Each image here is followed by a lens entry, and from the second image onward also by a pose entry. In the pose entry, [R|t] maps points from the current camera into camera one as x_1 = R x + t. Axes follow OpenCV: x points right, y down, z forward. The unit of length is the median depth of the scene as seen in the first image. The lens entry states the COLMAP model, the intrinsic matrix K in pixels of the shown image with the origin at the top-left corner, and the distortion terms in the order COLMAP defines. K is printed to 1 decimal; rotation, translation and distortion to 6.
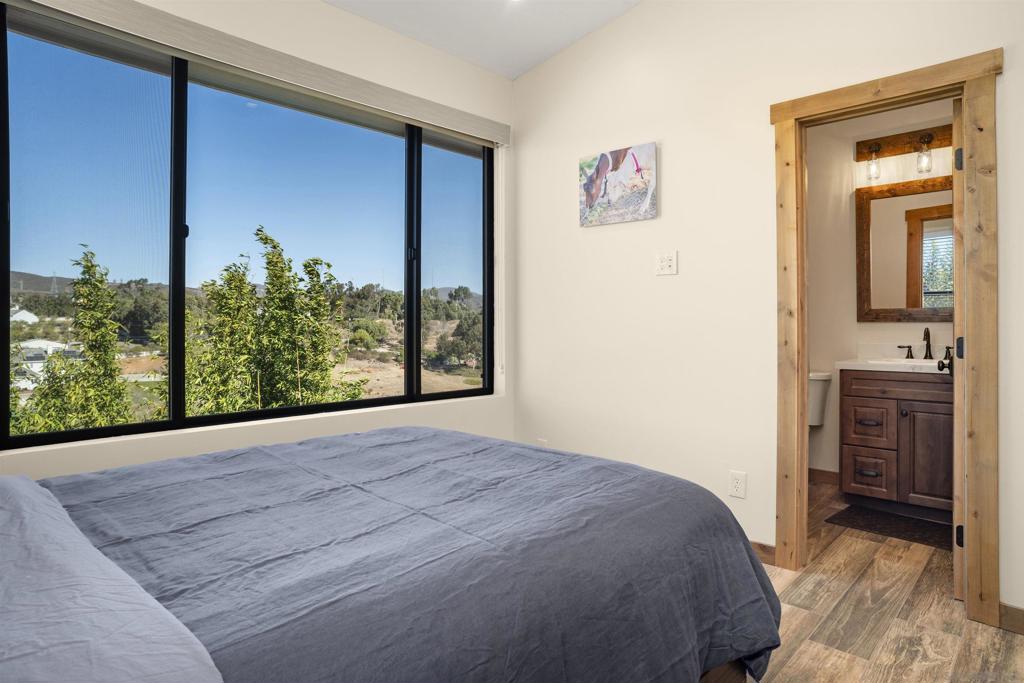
lens RADIAL K [[580.1, 0, 517.2], [0, 580.1, 330.4], [0, 0, 1]] dist [-0.098469, 0.065146]
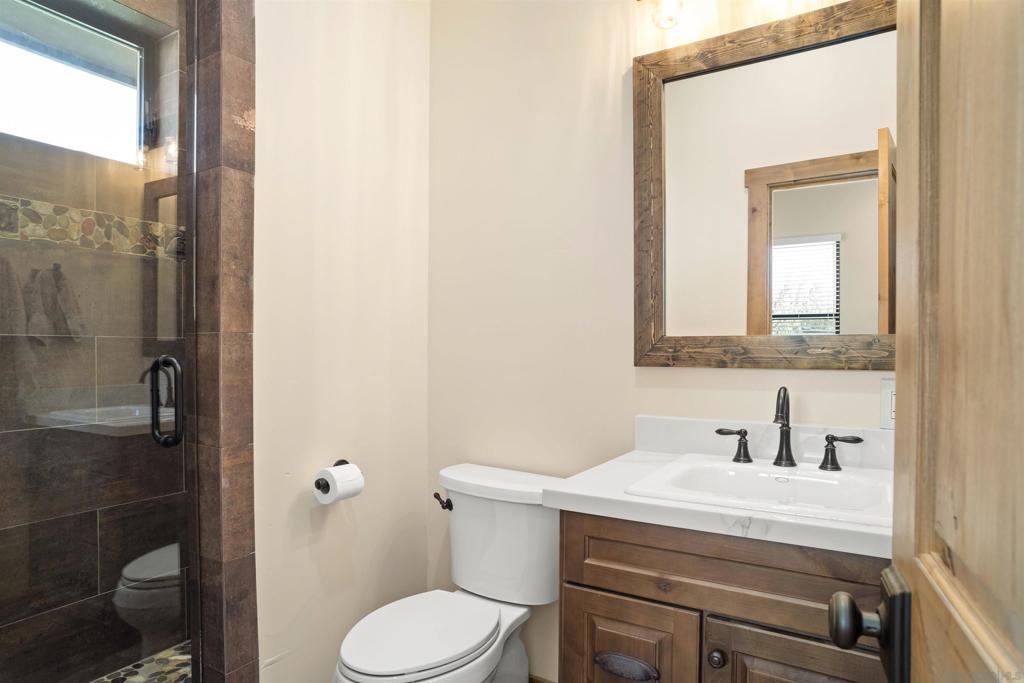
lens RADIAL K [[580.1, 0, 509.9], [0, 580.1, 360.1], [0, 0, 1]] dist [-0.096050, 0.064929]
pose [[0.979745, 0.004432, 0.200198, 0.436778], [-0.006991, 0.999903, 0.012075, -0.024889], [-0.200125, -0.013230, 0.979681, 0.609835]]
